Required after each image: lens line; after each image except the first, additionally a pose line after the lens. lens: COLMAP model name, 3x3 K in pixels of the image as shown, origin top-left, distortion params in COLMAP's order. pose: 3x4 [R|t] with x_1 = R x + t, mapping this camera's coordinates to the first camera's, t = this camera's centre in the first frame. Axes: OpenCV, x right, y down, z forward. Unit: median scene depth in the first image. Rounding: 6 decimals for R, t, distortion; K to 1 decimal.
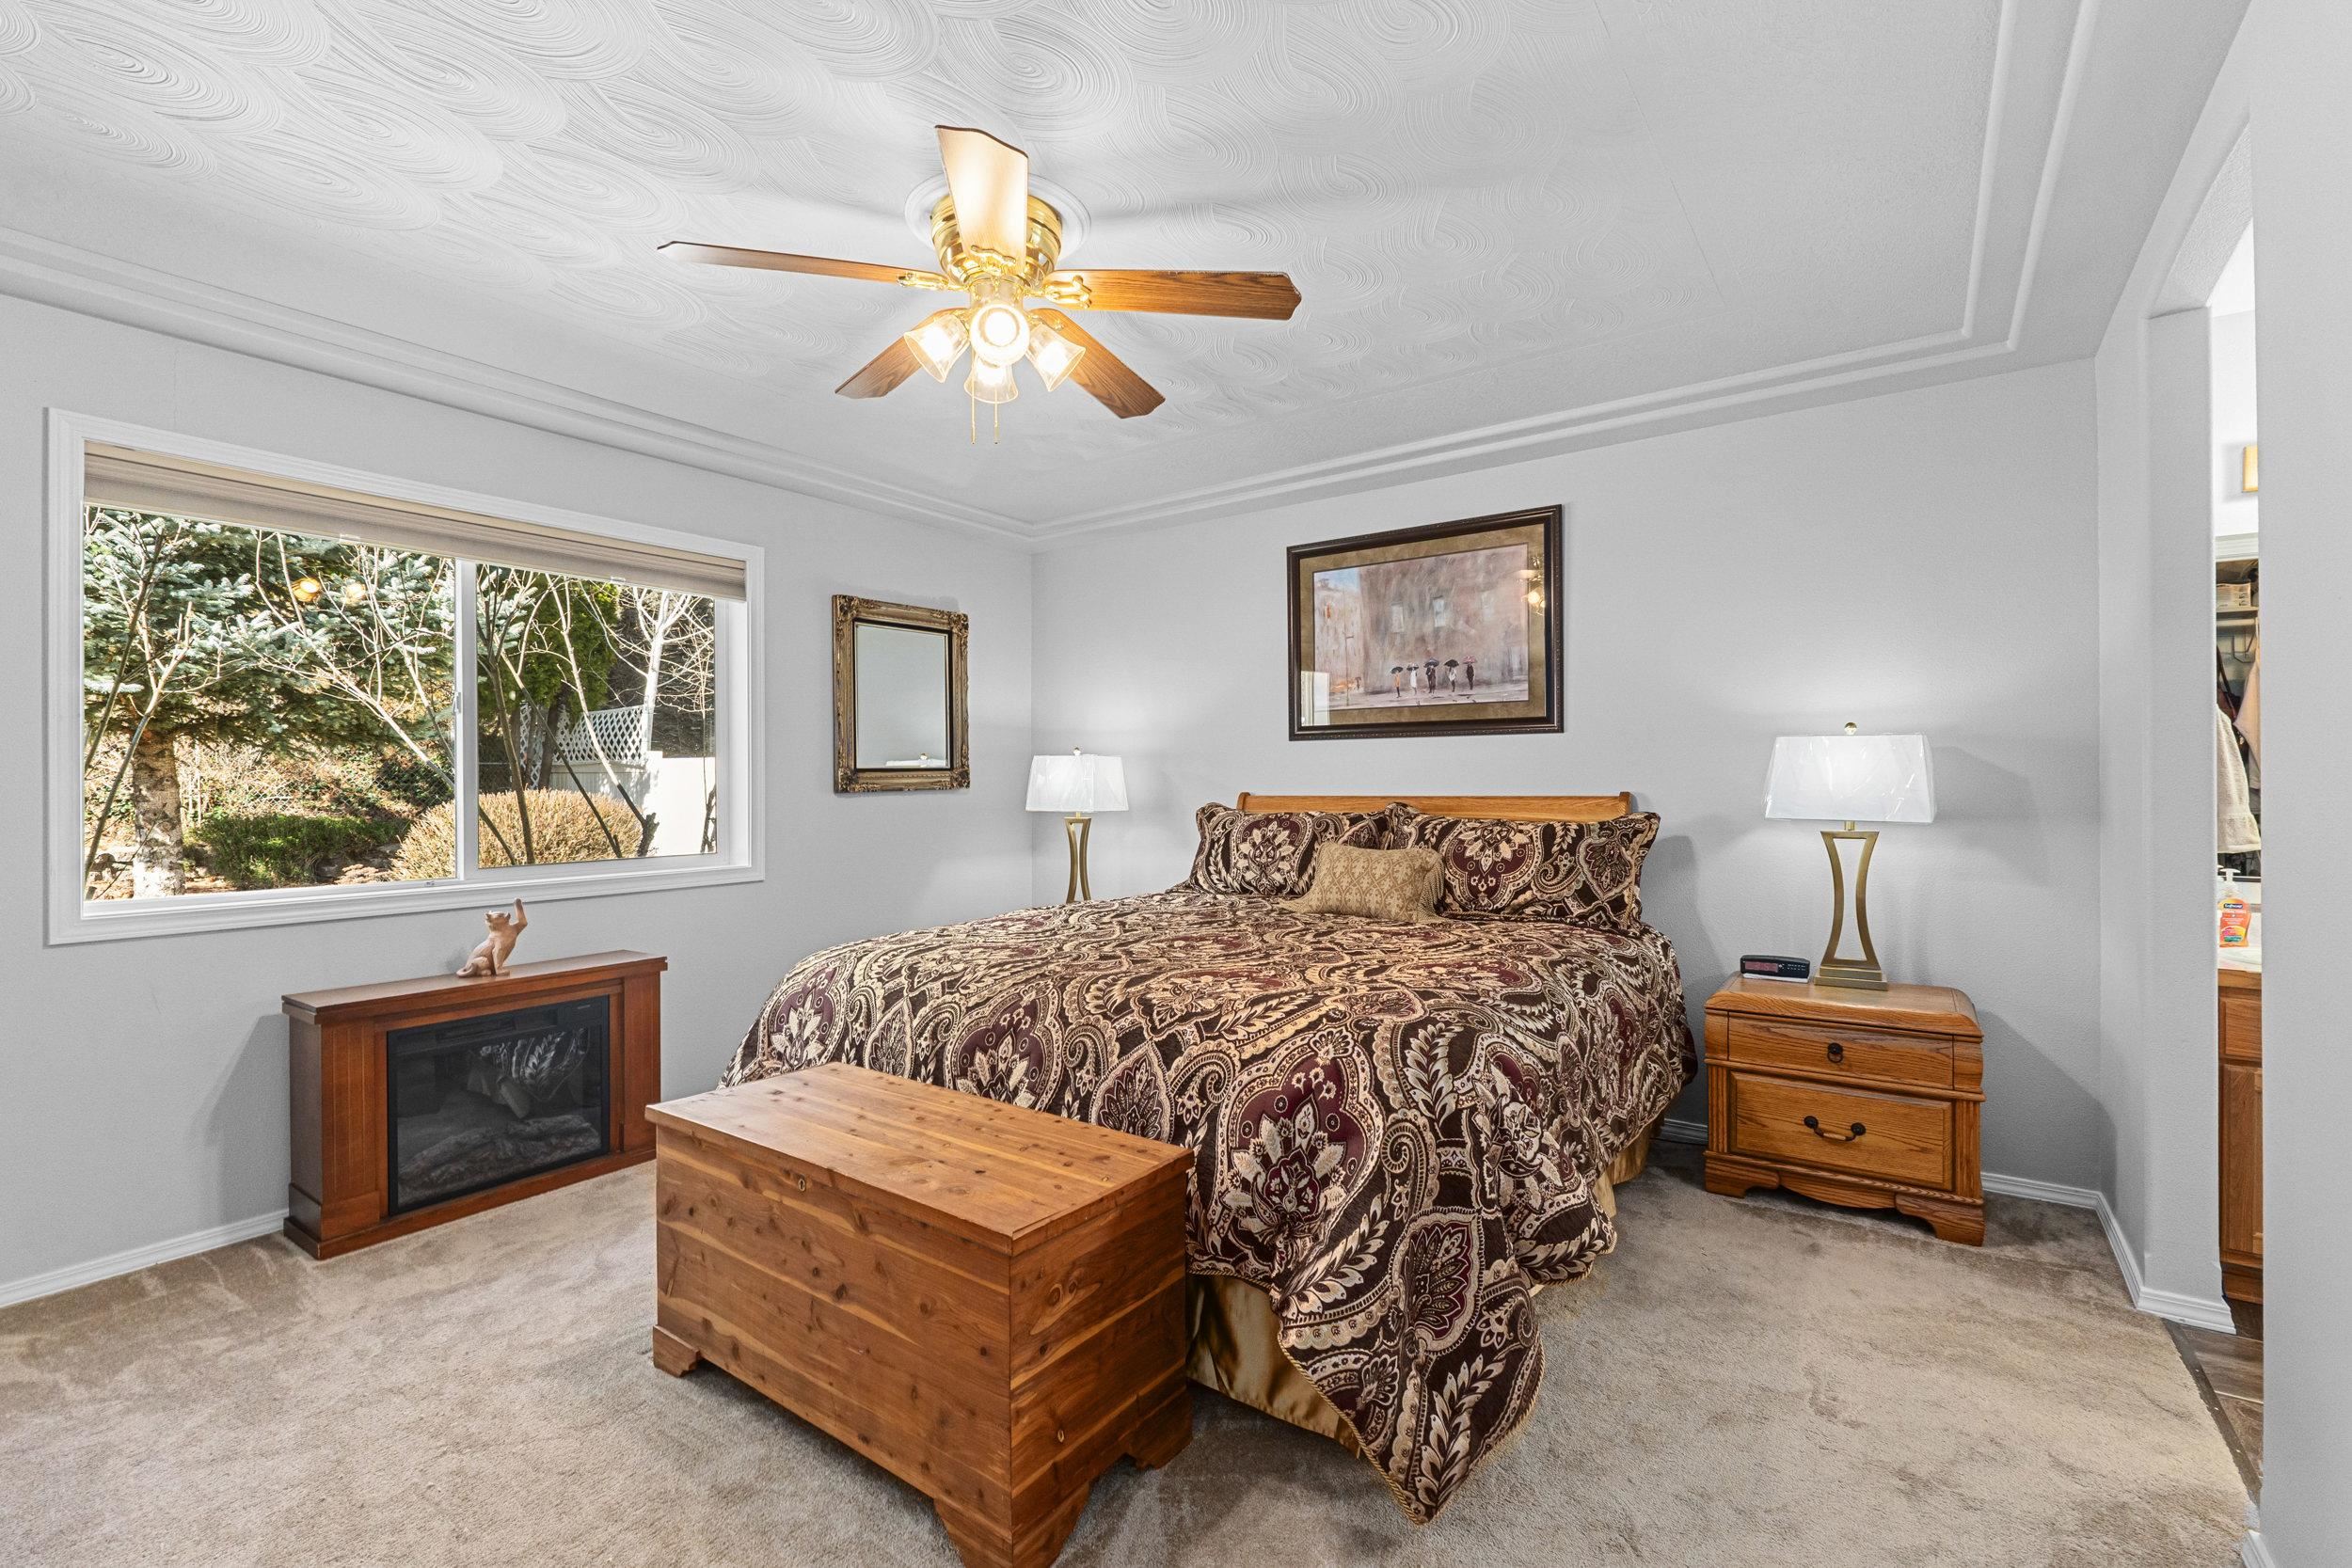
lens RADIAL K [[999.6, 0, 1167.7], [0, 999.6, 782.8], [0, 0, 1]] dist [-0.006859, -0.000492]
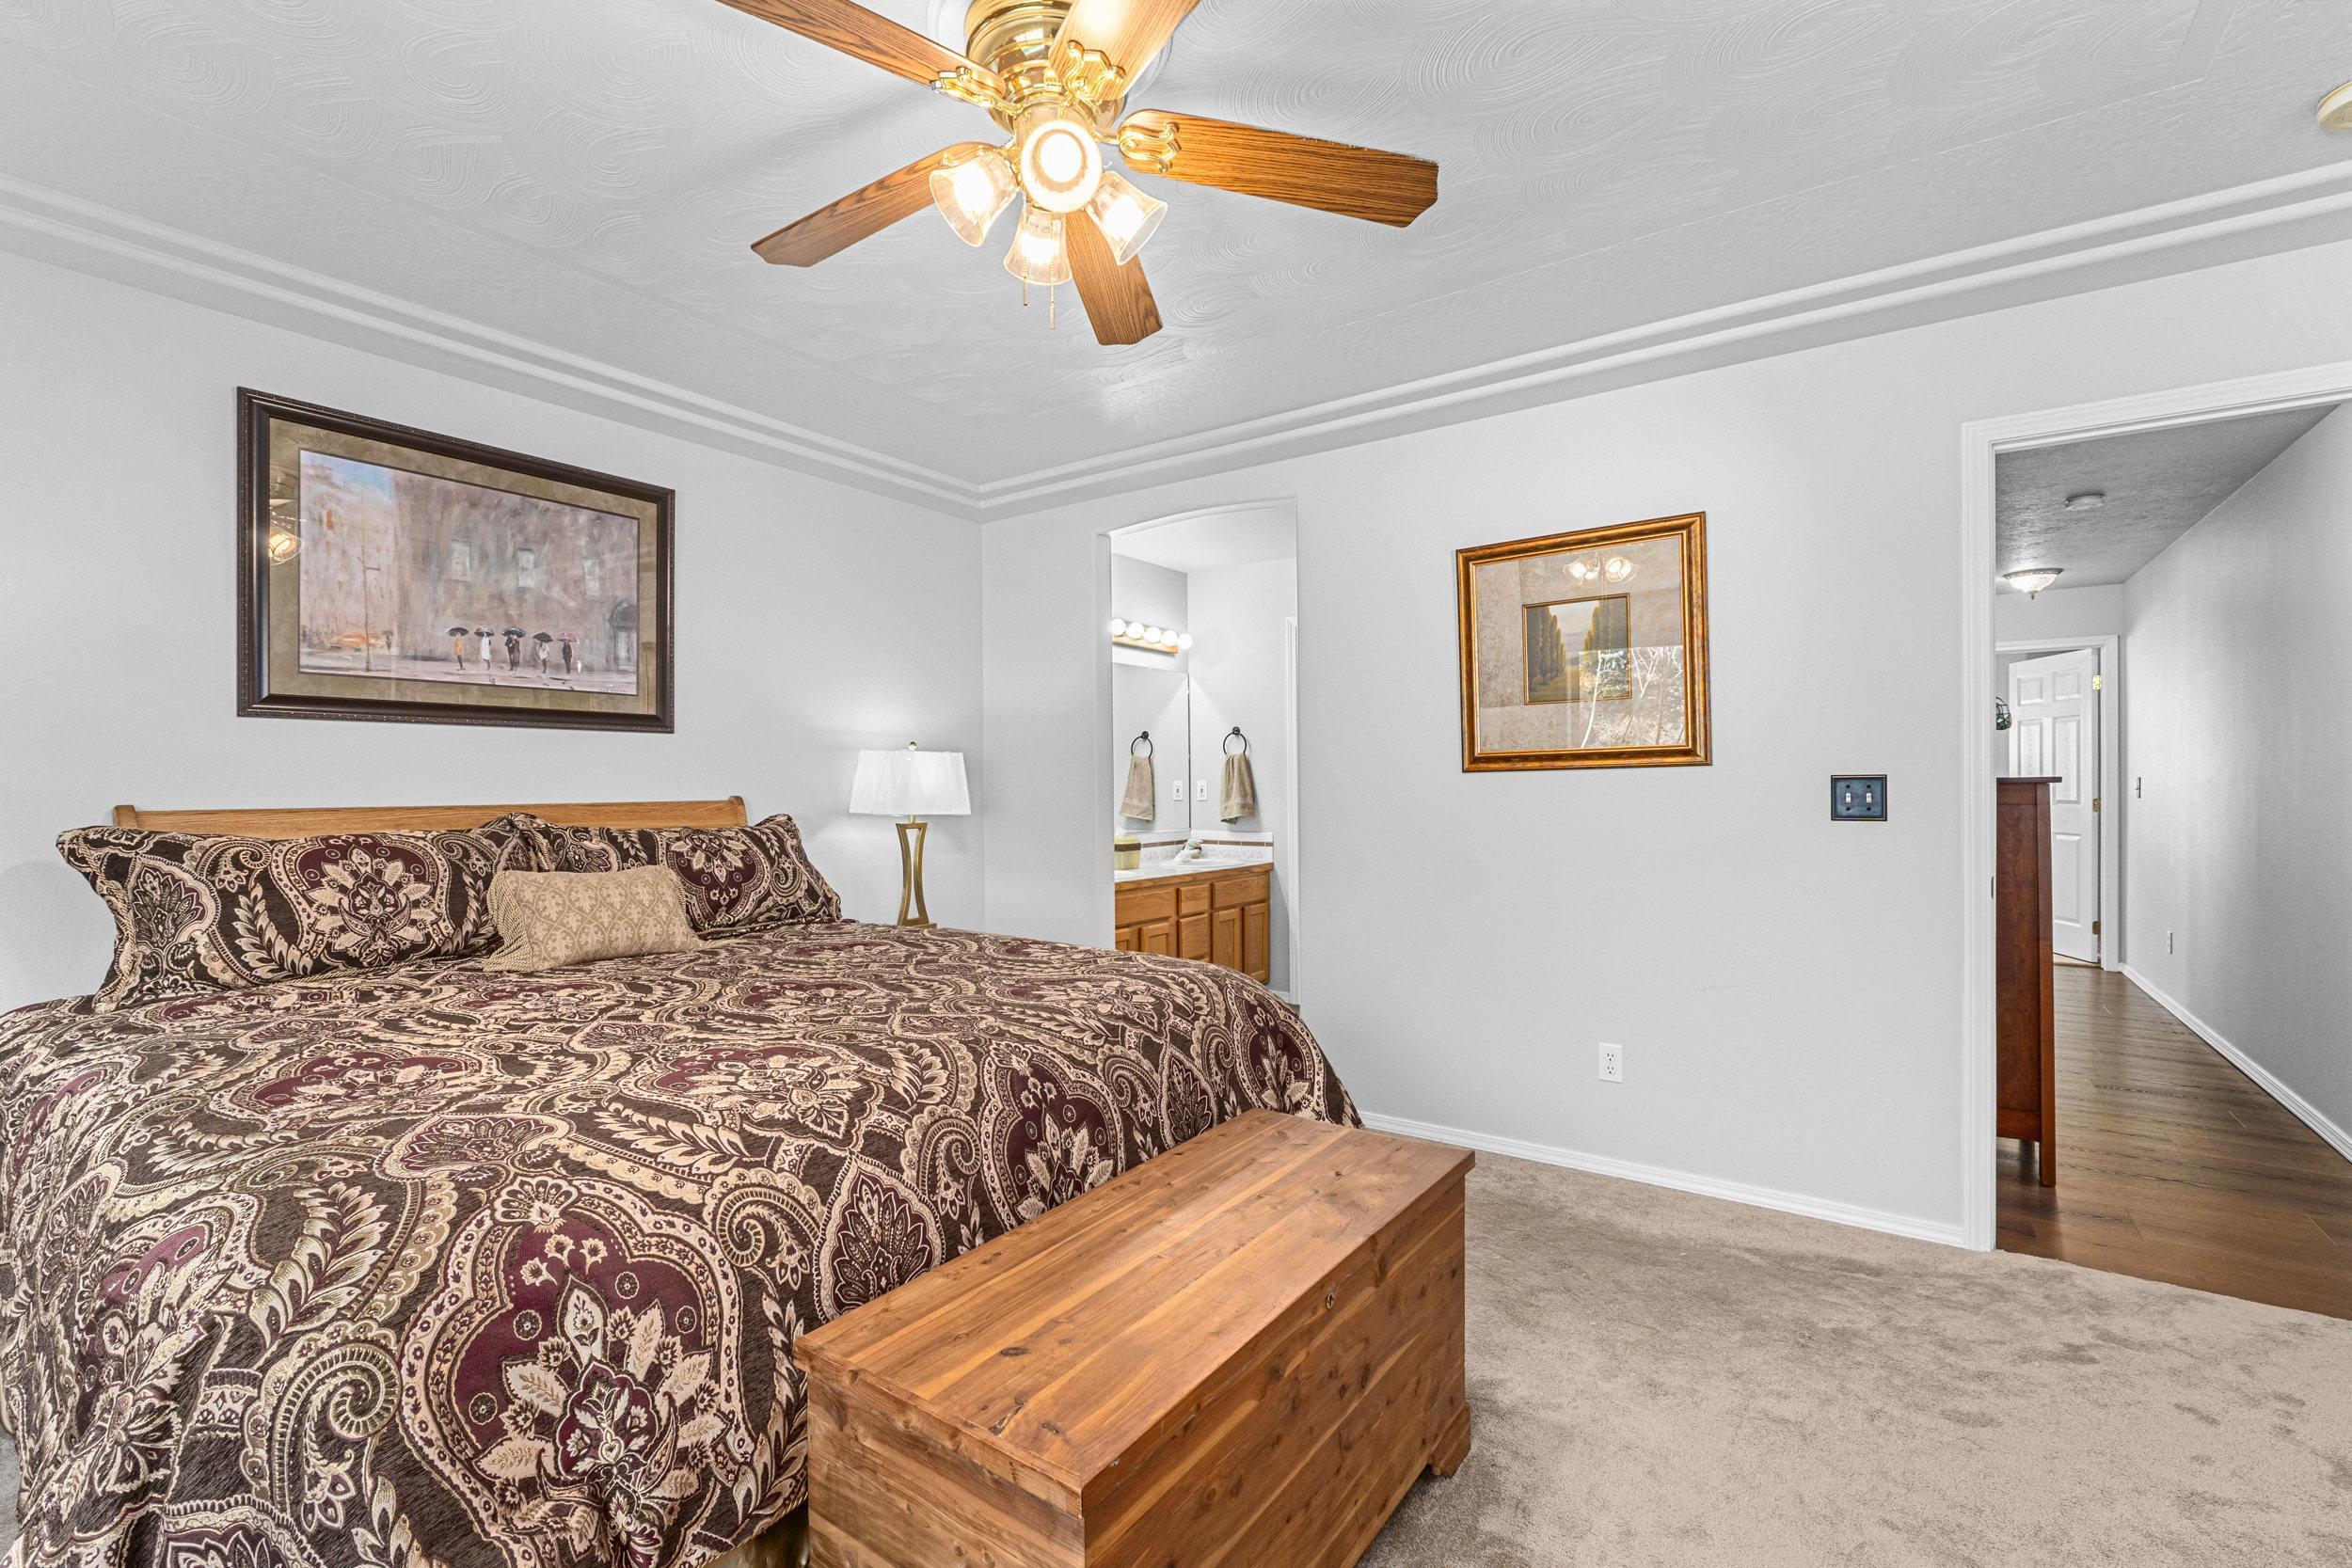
lens RADIAL K [[999.6, 0, 1167.4], [0, 999.6, 789.7], [0, 0, 1]] dist [-0.006859, -0.000492]
pose [[0.015154, -0.001102, 0.999885, -0.509030], [0.003089, 0.999995, 0.001055, 0.002888], [-0.999880, 0.003073, 0.015158, 0.496542]]
